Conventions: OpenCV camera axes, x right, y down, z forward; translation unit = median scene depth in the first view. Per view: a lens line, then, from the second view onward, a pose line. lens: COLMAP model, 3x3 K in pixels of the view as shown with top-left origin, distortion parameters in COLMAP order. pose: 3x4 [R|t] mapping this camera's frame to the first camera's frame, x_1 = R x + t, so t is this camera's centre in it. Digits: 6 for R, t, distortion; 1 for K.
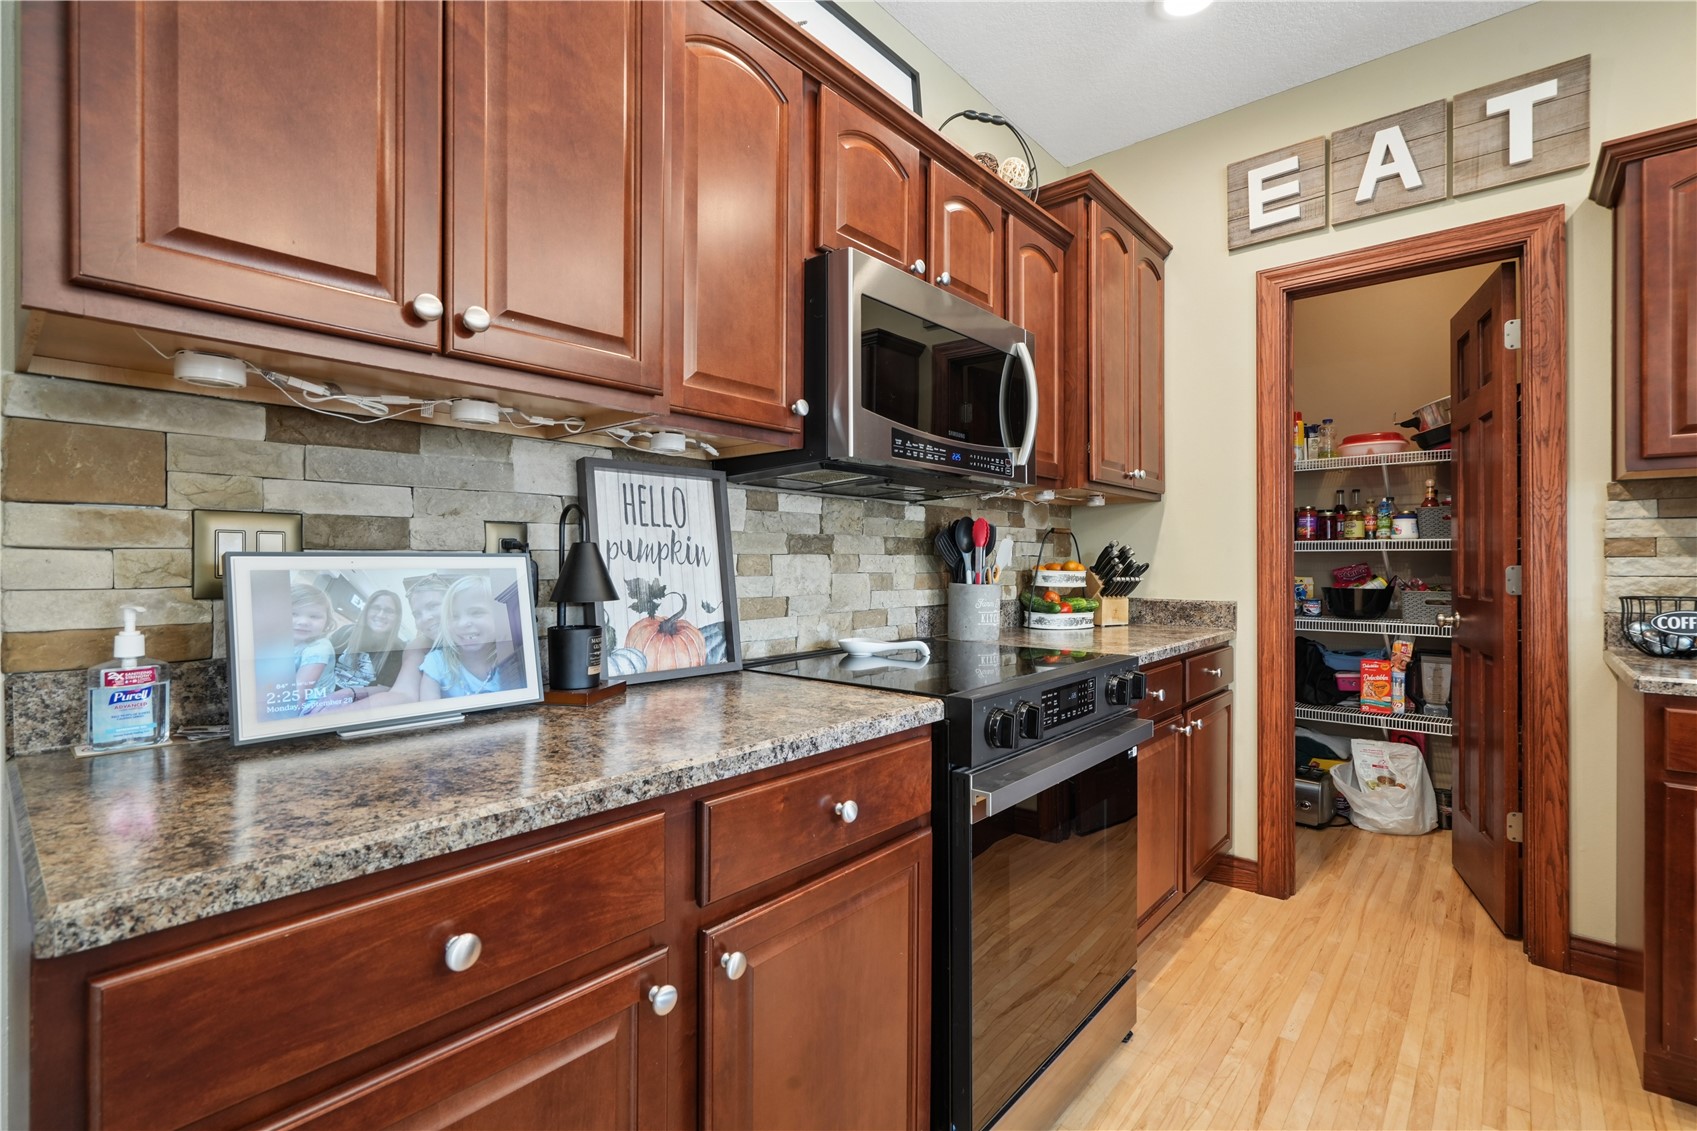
lens RADIAL K [[770.2, 0, 850.3], [0, 770.2, 561.3], [0, 0, 1]] dist [-0.005842, 0.002183]
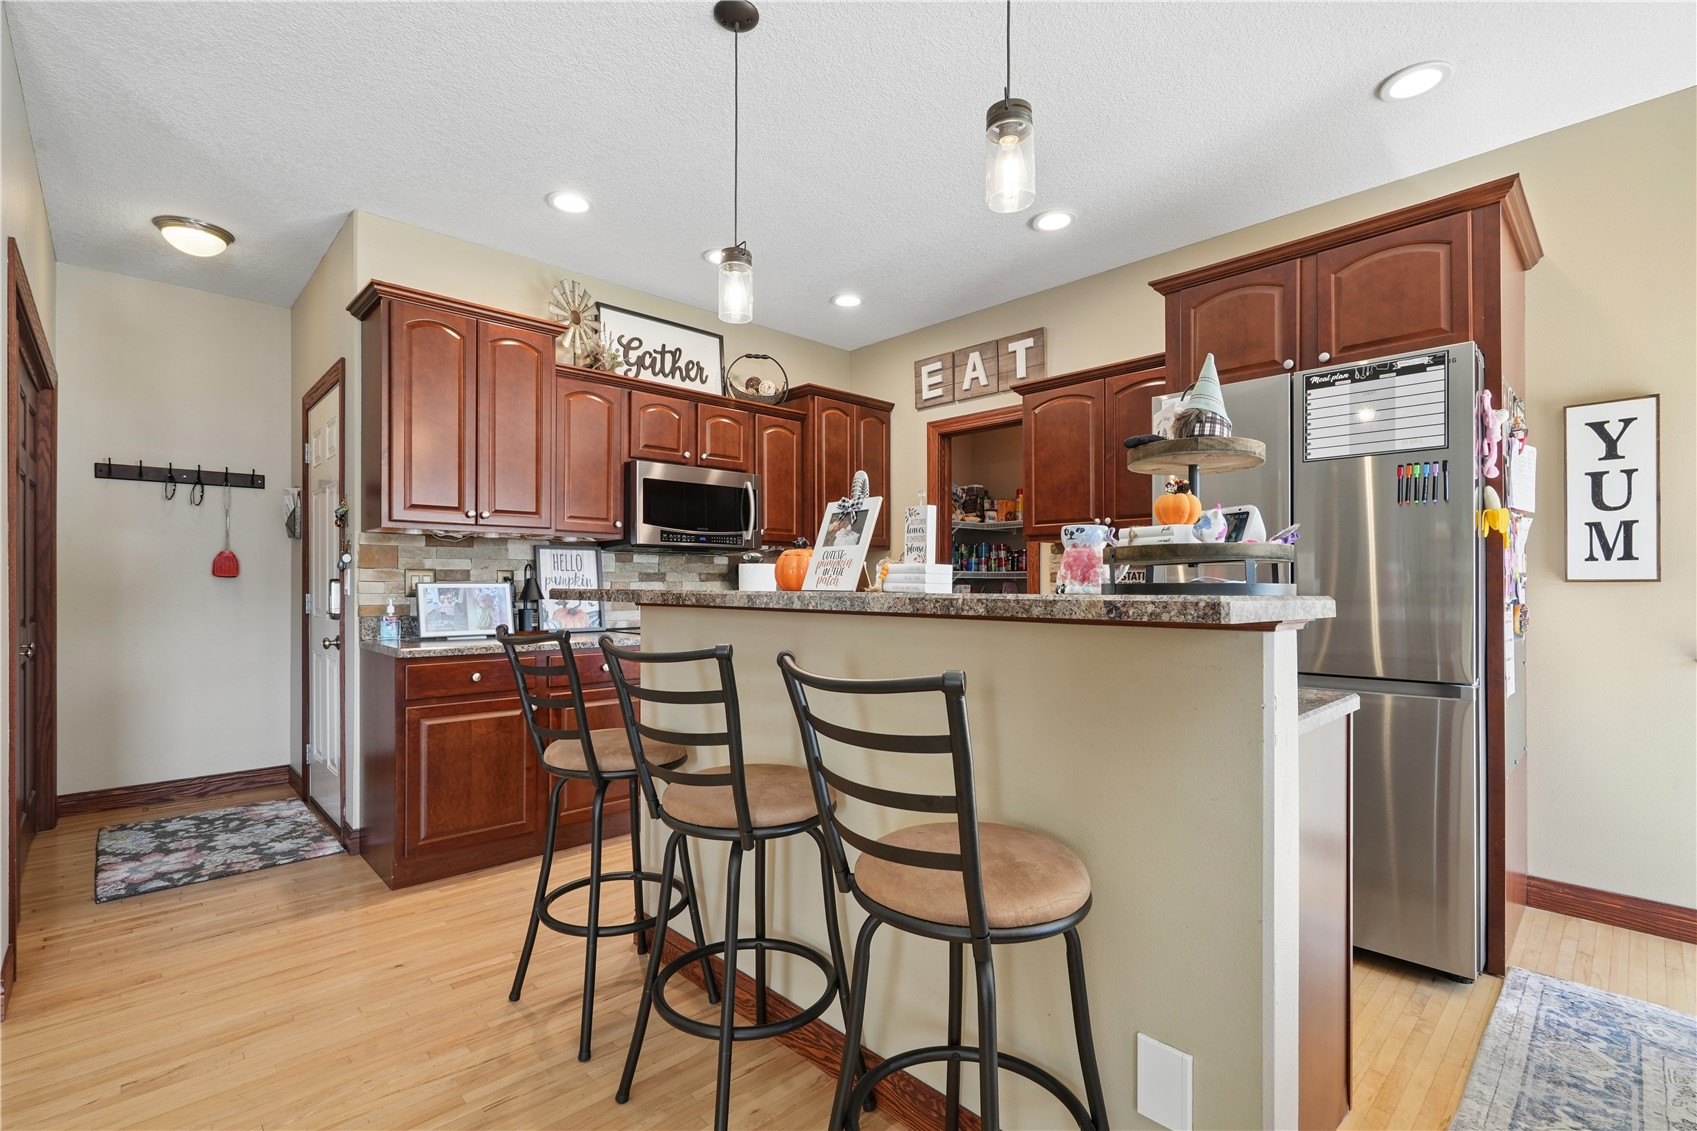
lens RADIAL K [[770.2, 0, 843.7], [0, 770.2, 583.7], [0, 0, 1]] dist [-0.005842, 0.002183]
pose [[0.995045, -0.001104, -0.099421, 0.865040], [0.001049, 0.999999, -0.000609, -0.002002], [0.099422, 0.000502, 0.995045, -1.352157]]
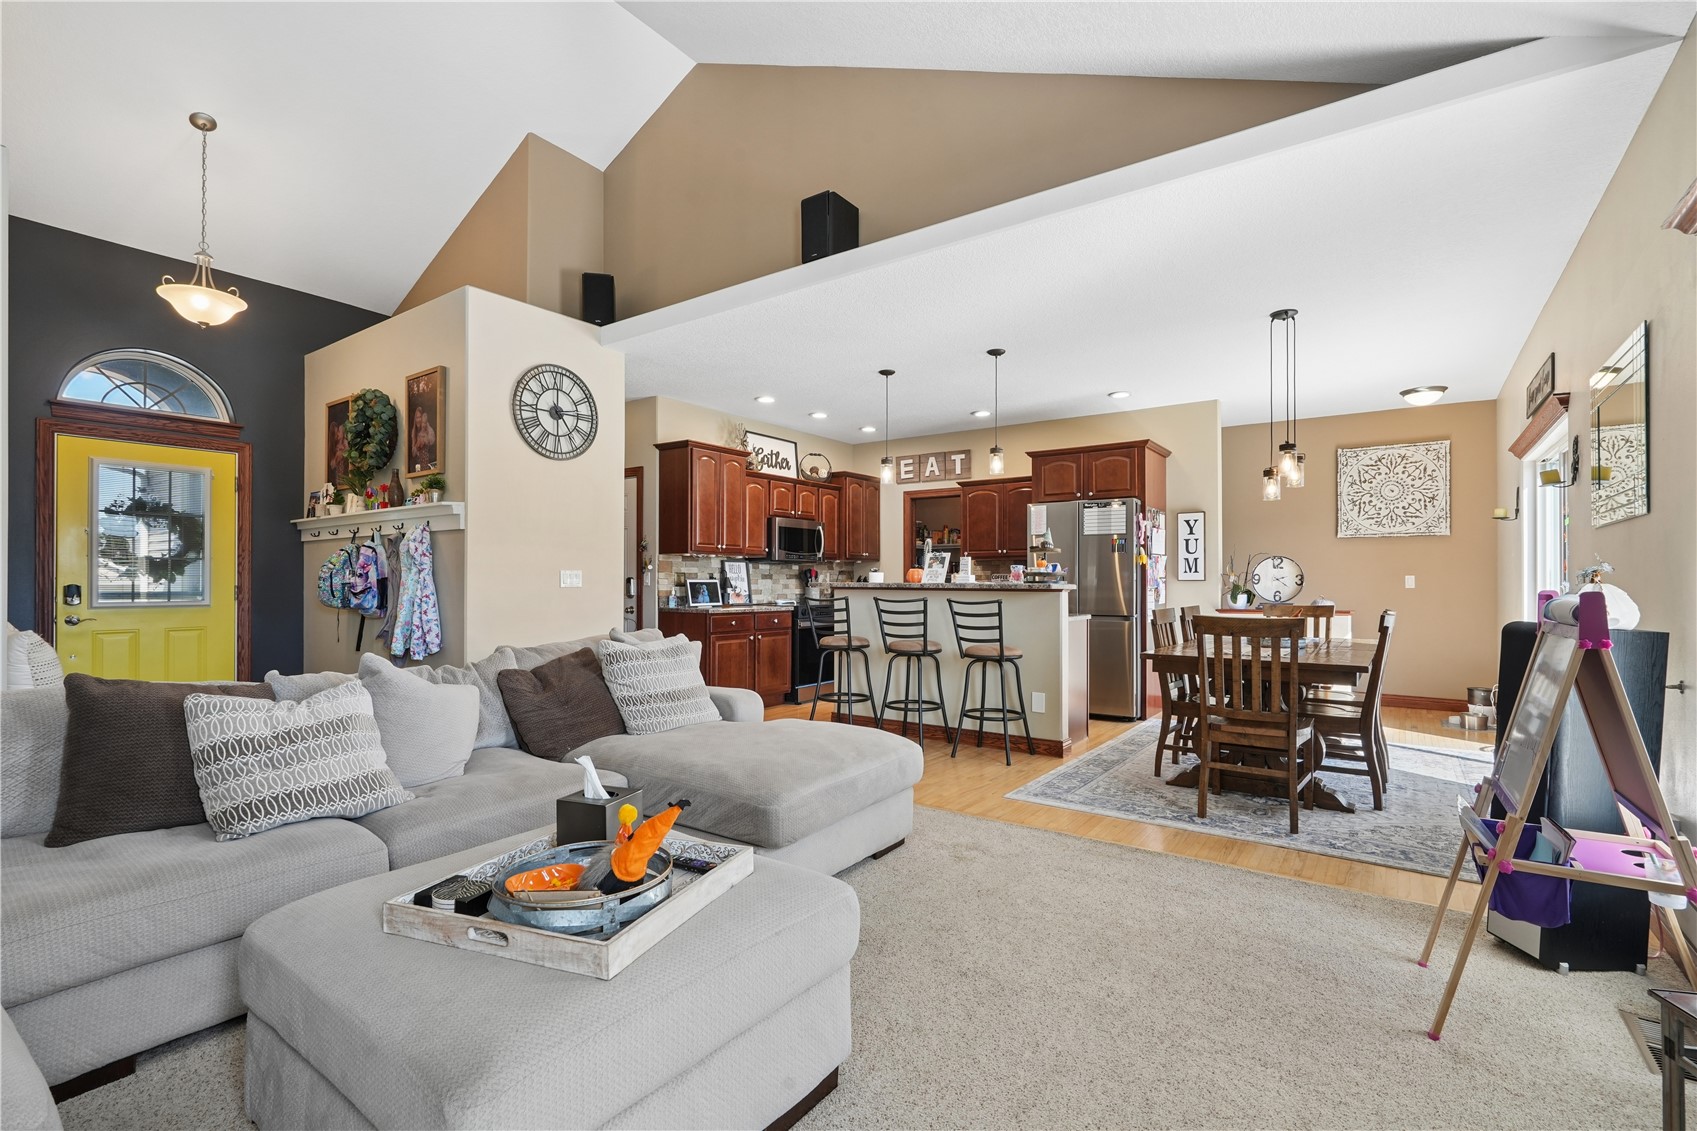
lens RADIAL K [[770.2, 0, 844.1], [0, 770.2, 576.8], [0, 0, 1]] dist [-0.005842, 0.002183]
pose [[0.996609, 0.002185, 0.082259, 0.023006], [-0.001788, 0.999986, -0.004893, -0.003183], [-0.082269, 0.004730, 0.996599, -3.723343]]
